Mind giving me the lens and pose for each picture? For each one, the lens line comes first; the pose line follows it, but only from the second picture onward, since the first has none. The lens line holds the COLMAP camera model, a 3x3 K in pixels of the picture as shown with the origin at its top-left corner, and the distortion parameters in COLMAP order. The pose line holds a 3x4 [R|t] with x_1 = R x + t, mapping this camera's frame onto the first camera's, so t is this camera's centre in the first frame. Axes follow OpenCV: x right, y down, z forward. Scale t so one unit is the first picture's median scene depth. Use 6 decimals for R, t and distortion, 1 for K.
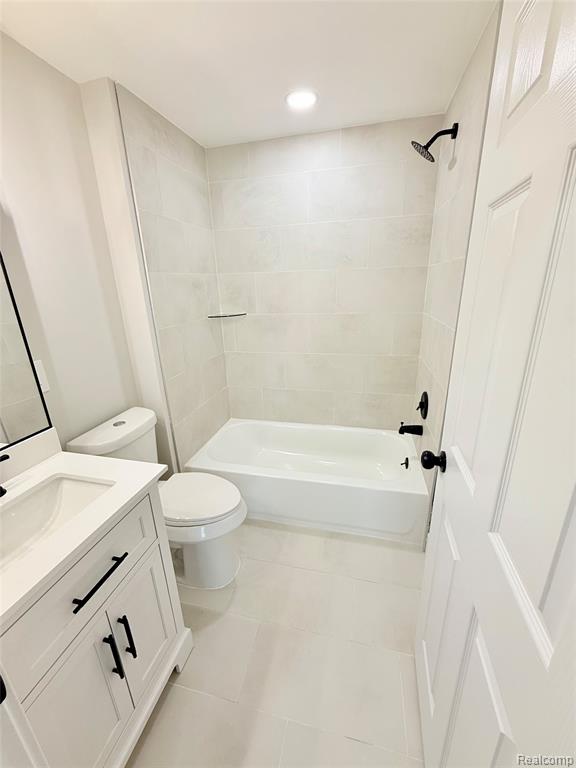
lens RADIAL K [[306.3, 0, 288.8], [0, 306.3, 379.7], [0, 0, 1]] dist [-0.001777, 0.000192]
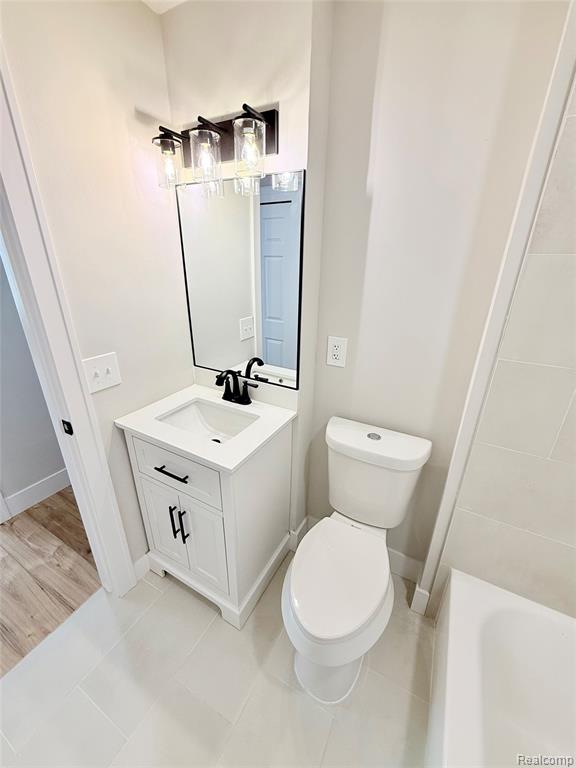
lens RADIAL K [[306.3, 0, 287.2], [0, 306.3, 385.9], [0, 0, 1]] dist [-0.001777, 0.000192]
pose [[-0.247631, 0.397142, -0.883718, 0.270362], [-0.307255, 0.832853, 0.460380, -0.392191], [0.918843, 0.385531, -0.084217, 1.076834]]
